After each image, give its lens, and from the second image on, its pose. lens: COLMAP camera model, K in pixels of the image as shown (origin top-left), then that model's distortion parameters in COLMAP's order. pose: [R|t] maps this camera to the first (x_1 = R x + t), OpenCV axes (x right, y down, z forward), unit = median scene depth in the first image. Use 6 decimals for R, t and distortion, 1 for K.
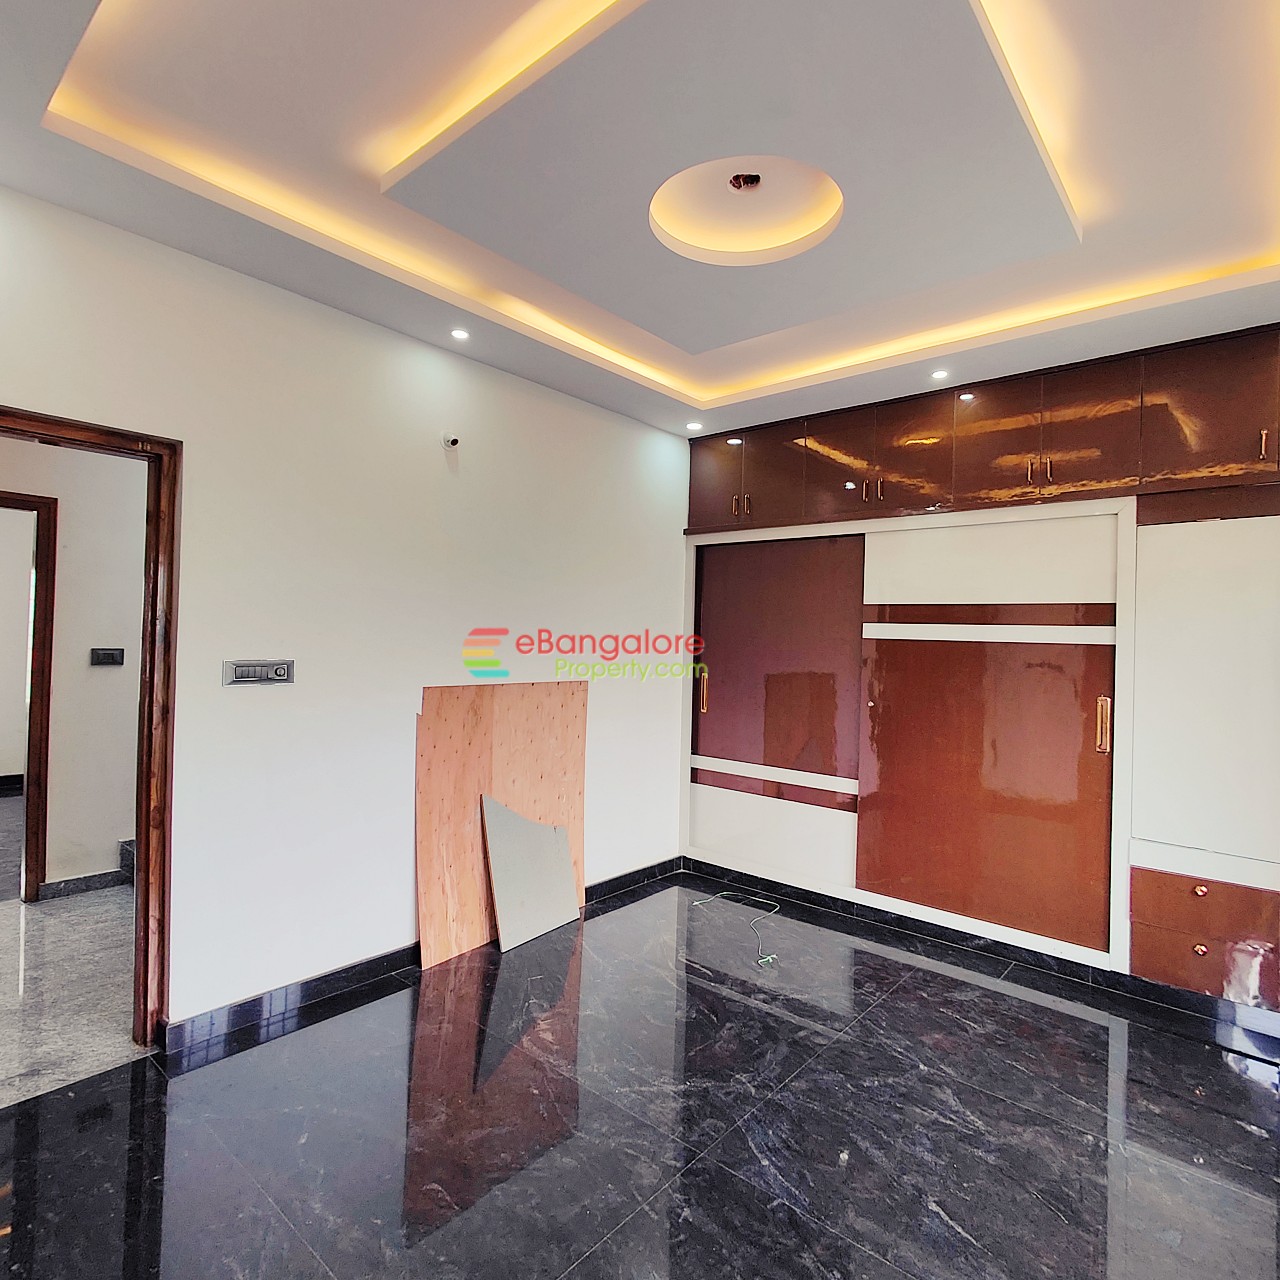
lens RADIAL K [[755.3, 0, 645.2], [0, 755.3, 638.9], [0, 0, 1]] dist [0.001778, 0.006568]
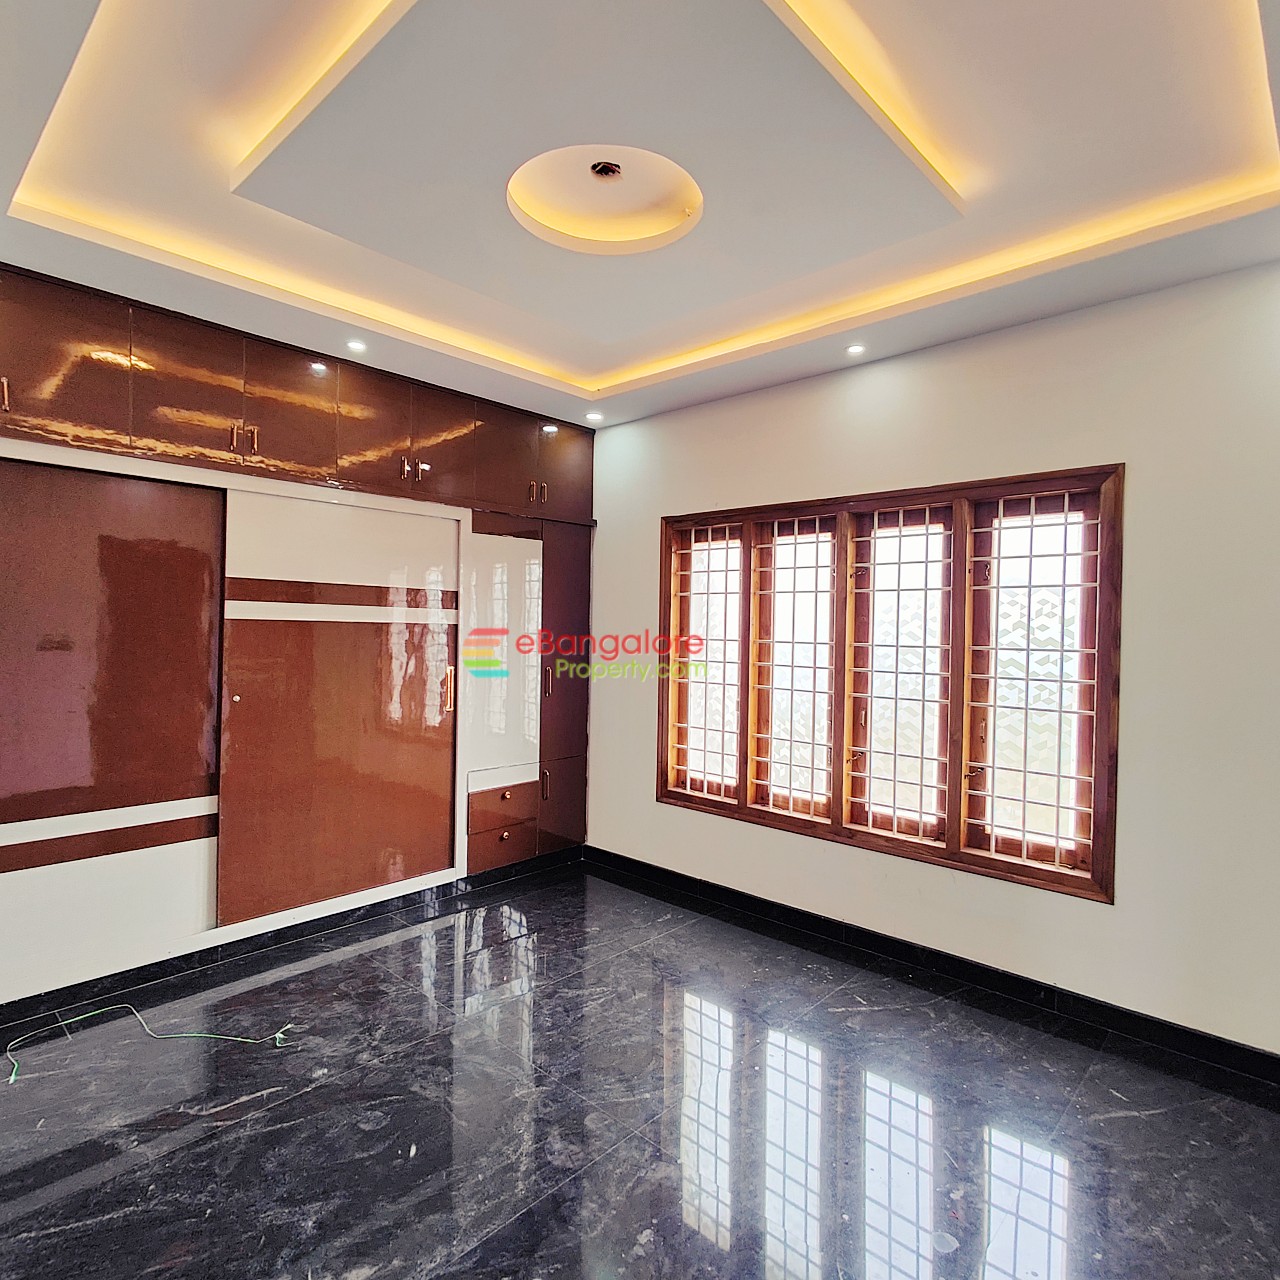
lens RADIAL K [[755.3, 0, 648.9], [0, 755.3, 639.7], [0, 0, 1]] dist [0.001778, 0.006568]
pose [[0.034619, -0.041625, 0.998533, -0.522425], [-0.013899, 0.999016, 0.042127, -0.019739], [-0.999304, -0.015337, 0.034006, 0.533070]]
